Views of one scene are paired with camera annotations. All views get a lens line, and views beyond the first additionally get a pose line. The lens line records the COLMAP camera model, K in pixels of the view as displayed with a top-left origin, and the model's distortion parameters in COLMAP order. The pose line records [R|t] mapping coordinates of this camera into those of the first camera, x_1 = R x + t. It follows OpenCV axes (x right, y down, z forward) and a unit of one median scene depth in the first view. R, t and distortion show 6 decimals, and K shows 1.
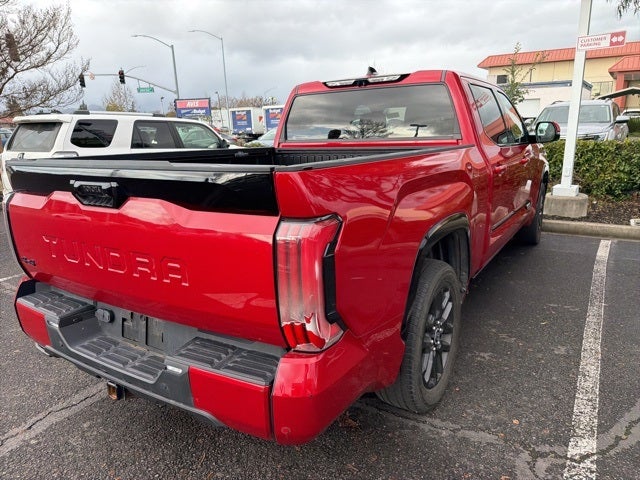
lens RADIAL K [[446.9, 0, 320.0], [0, 446.9, 240.0], [0, 0, 1]] dist [0.036986, -0.049272]
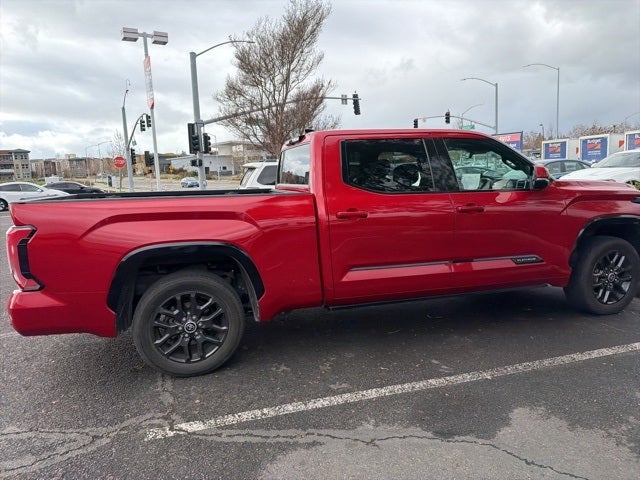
lens RADIAL K [[443.8, 0, 323.2], [0, 443.8, 233.9], [0, 0, 1]] dist [0.029988, -0.035688]
pose [[0.752106, 0.088538, -0.653068, 0.562986], [-0.142129, 0.989407, -0.029547, -0.035646], [0.643534, 0.115043, 0.756722, 0.069969]]
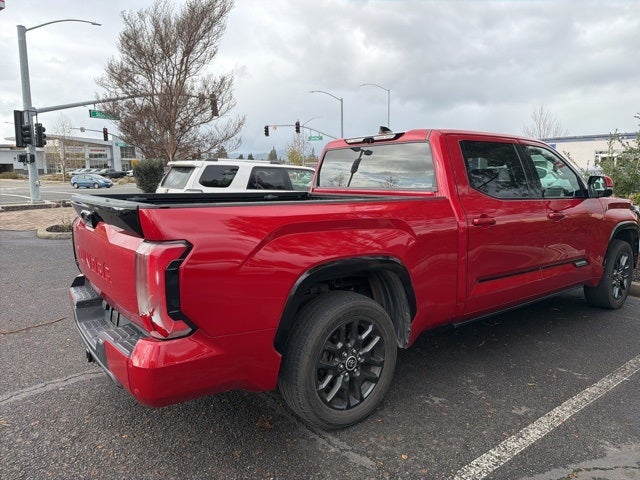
lens RADIAL K [[440.2, 0, 321.4], [0, 440.2, 239.3], [0, 0, 1]] dist [0.061871, -0.074560]
pose [[0.935842, 0.073000, -0.344775, 0.212692], [-0.105014, 0.991632, -0.075086, -0.000977], [0.336409, 0.106475, 0.935677, -0.035954]]
